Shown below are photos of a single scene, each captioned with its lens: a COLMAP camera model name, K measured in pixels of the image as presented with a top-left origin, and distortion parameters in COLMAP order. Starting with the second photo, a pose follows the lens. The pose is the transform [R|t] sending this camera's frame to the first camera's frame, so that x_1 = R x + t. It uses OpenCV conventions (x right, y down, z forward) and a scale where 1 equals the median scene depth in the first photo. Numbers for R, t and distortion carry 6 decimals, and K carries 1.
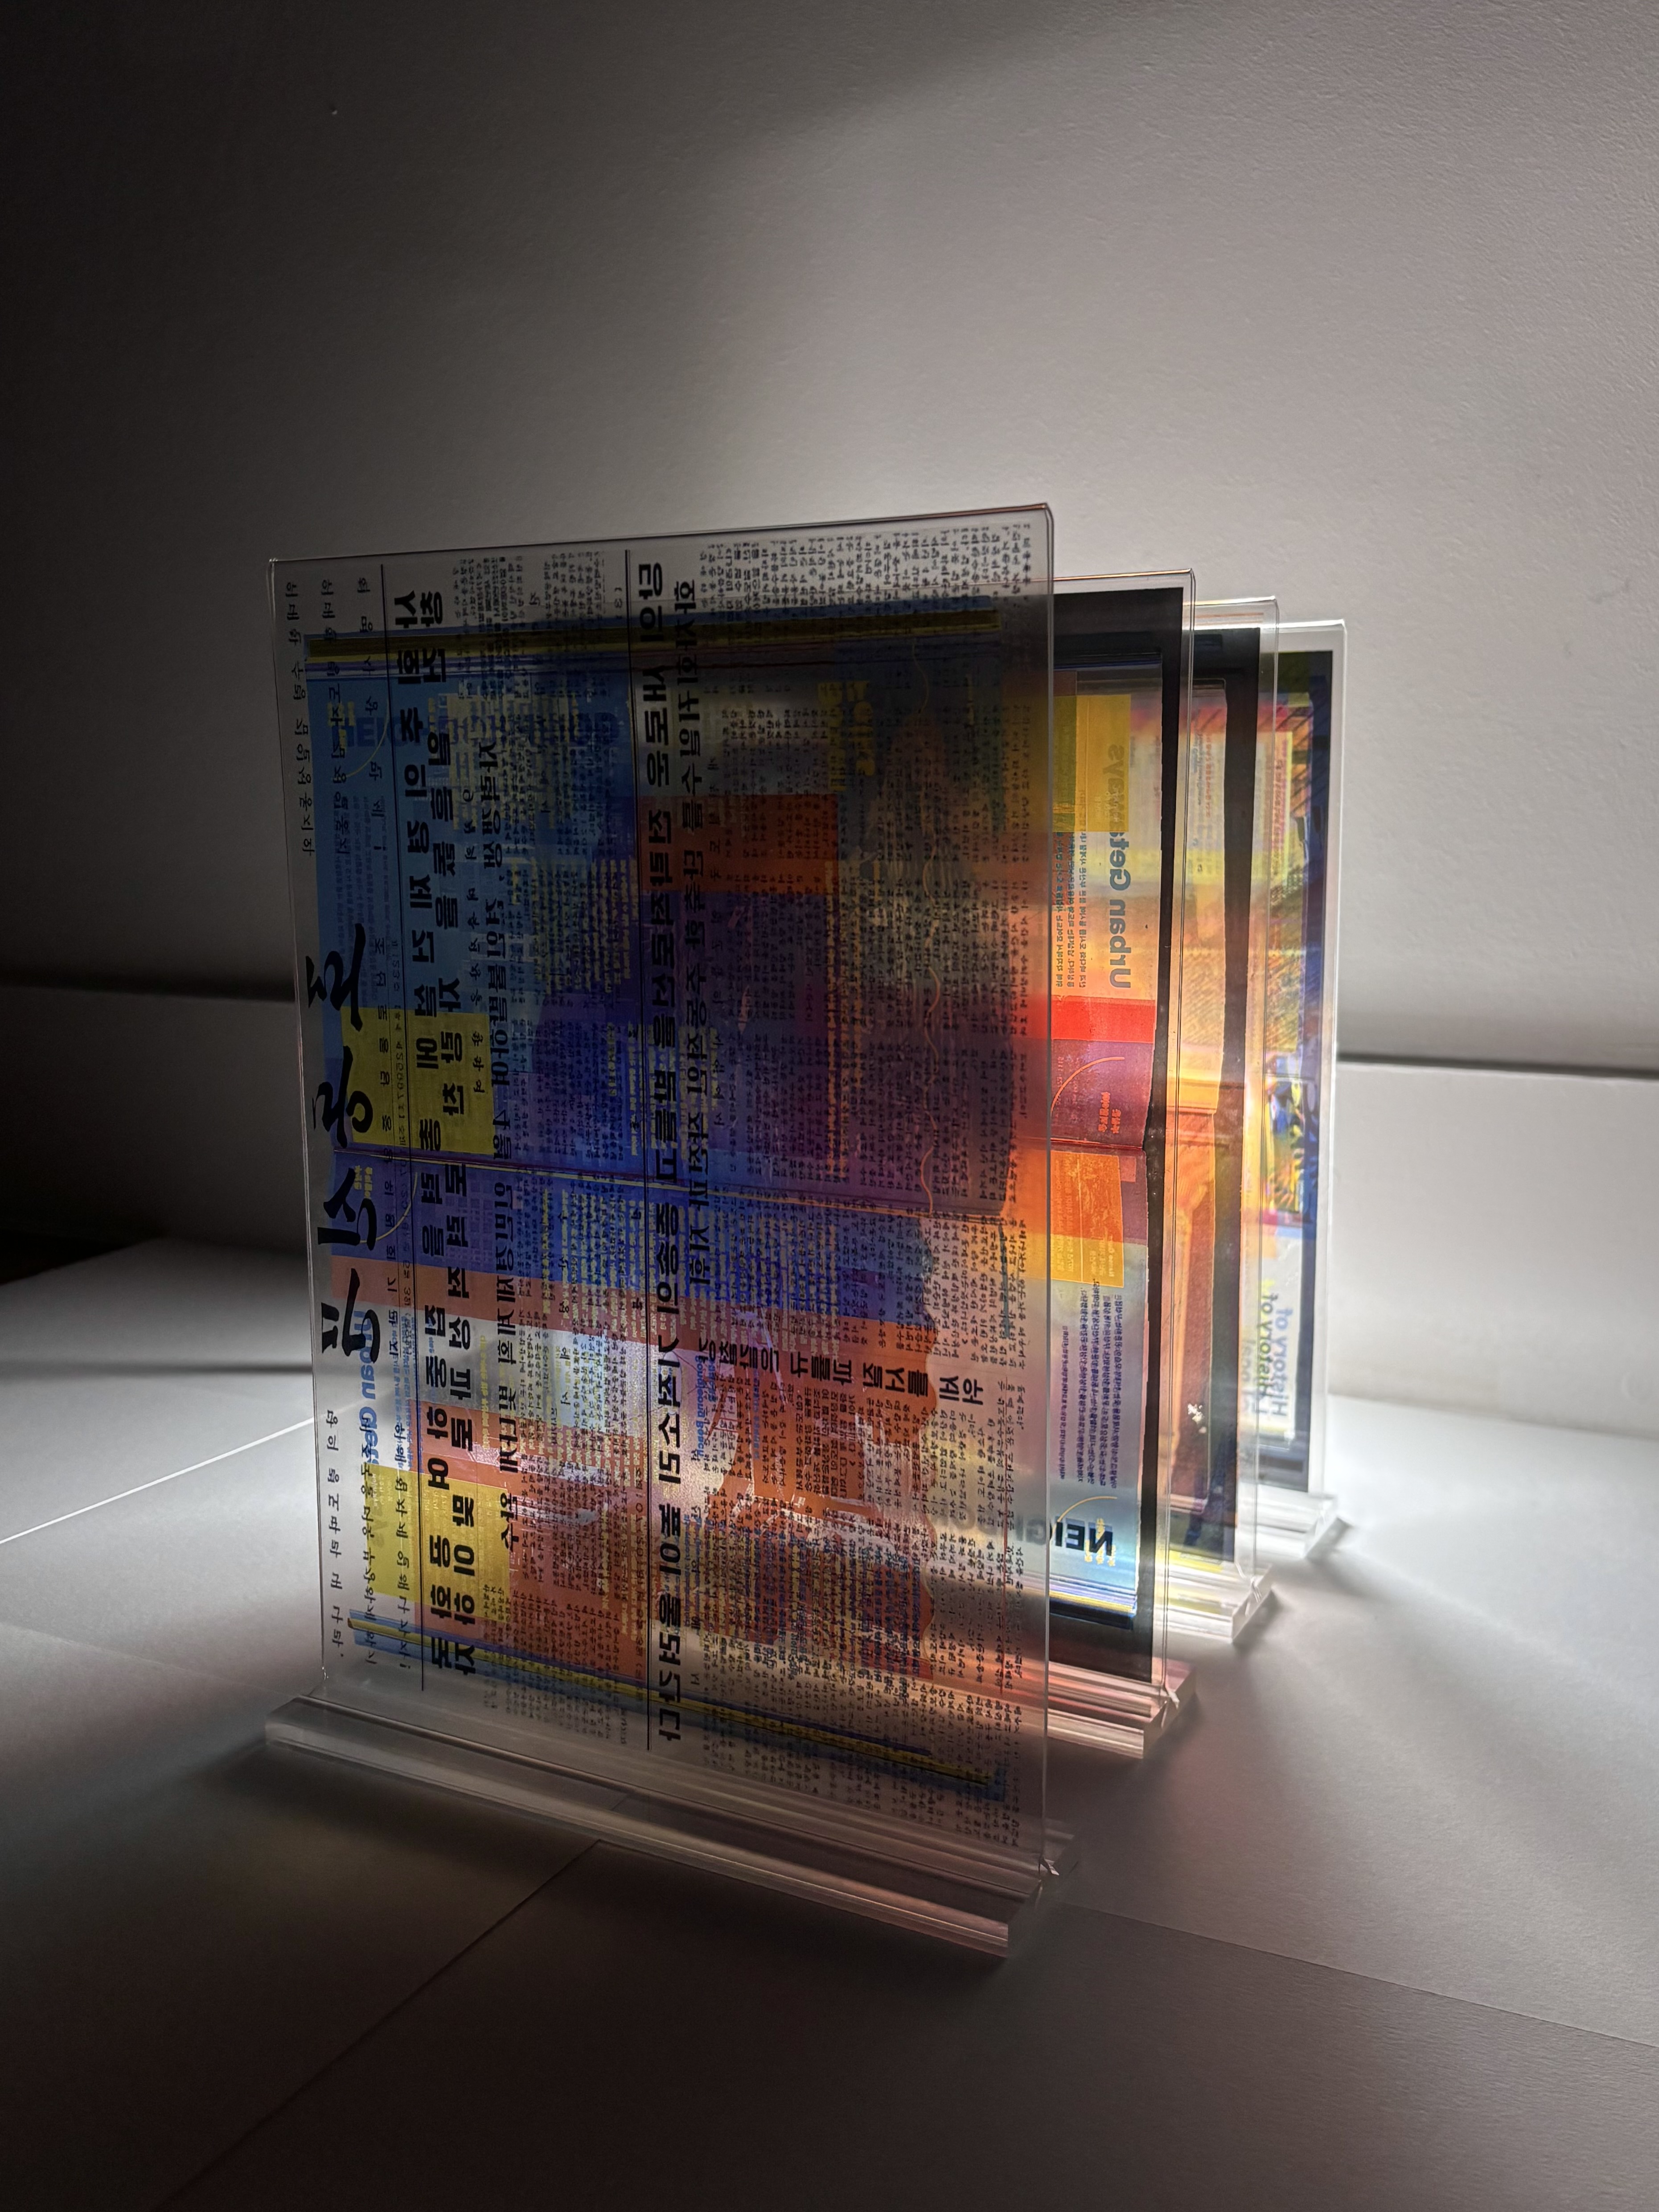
lens RADIAL K [[1654.0, 0, 923.3], [0, 1654.0, 1018.3], [0, 0, 1]] dist [0.131204, -0.375289]
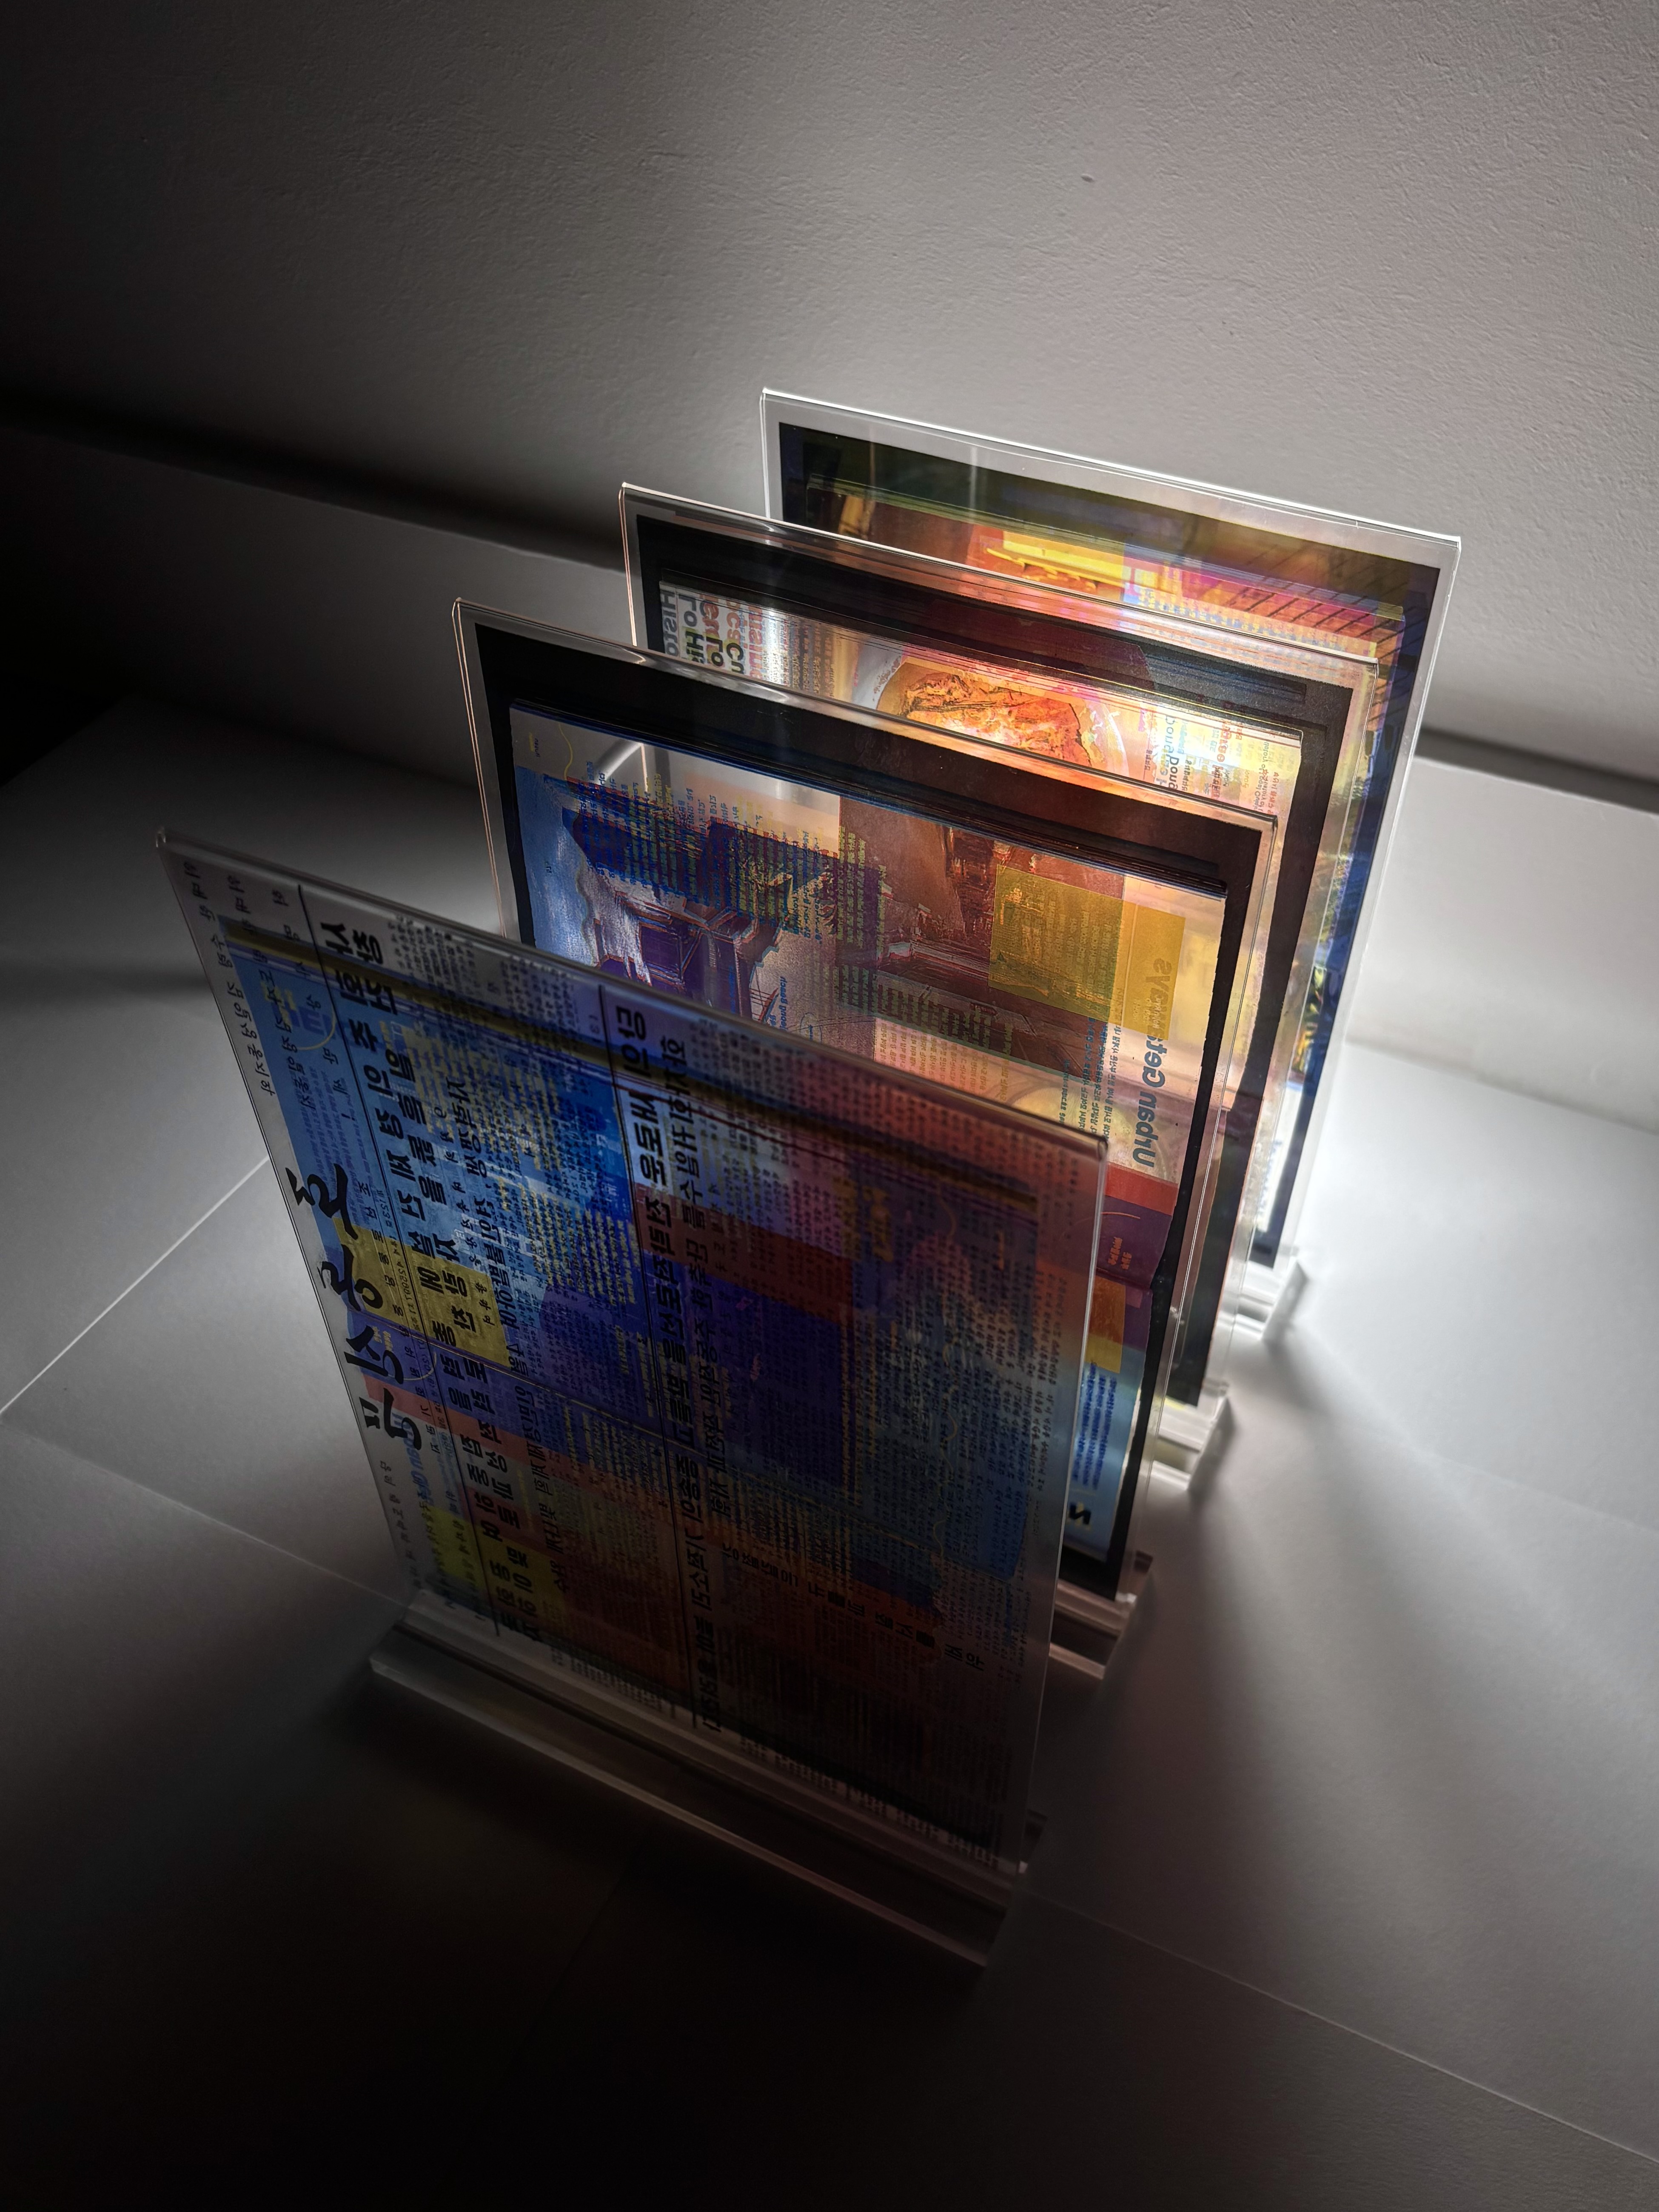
lens RADIAL K [[1654.1, 0, 923.3], [0, 1654.1, 1018.3], [0, 0, 1]] dist [0.131204, -0.375289]
pose [[0.999773, 0.016966, 0.012906, -0.023505], [-0.021261, 0.837568, 0.545920, -0.667244], [-0.001548, -0.546070, 0.837738, 0.267482]]
